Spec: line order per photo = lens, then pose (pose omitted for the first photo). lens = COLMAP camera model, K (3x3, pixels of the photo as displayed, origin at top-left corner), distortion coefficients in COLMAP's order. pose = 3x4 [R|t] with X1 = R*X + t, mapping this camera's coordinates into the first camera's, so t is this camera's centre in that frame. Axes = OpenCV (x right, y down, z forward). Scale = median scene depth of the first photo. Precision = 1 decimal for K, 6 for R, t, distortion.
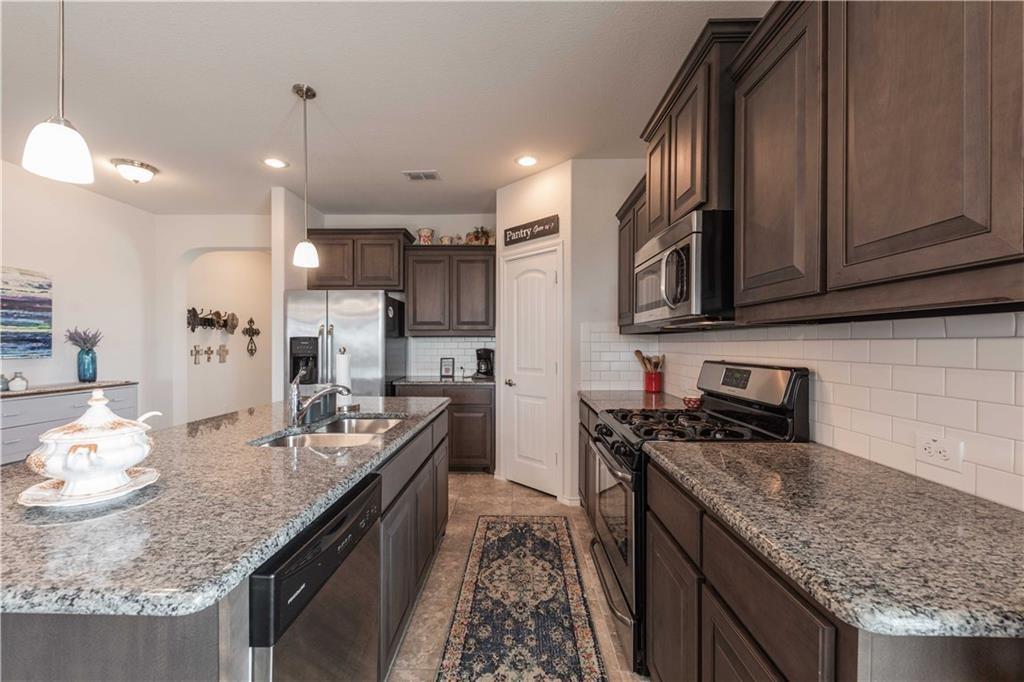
lens RADIAL K [[407.0, 0, 487.2], [0, 407.0, 344.8], [0, 0, 1]] dist [0.024760, 0.000064]
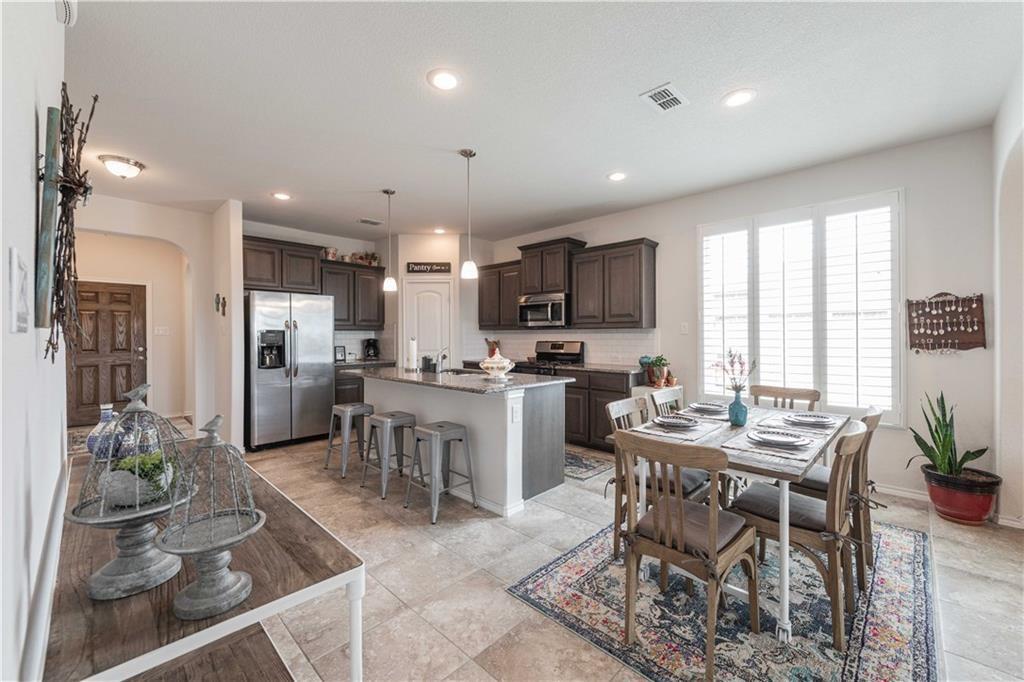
lens RADIAL K [[394.7, 0, 488.2], [0, 394.7, 337.0], [0, 0, 1]] dist [-0.000312, 0.000045]
pose [[0.714331, -0.005379, 0.699787, -0.794228], [0.005101, 0.999984, 0.002480, 0.002090], [-0.699789, 0.001798, 0.714347, -0.298204]]
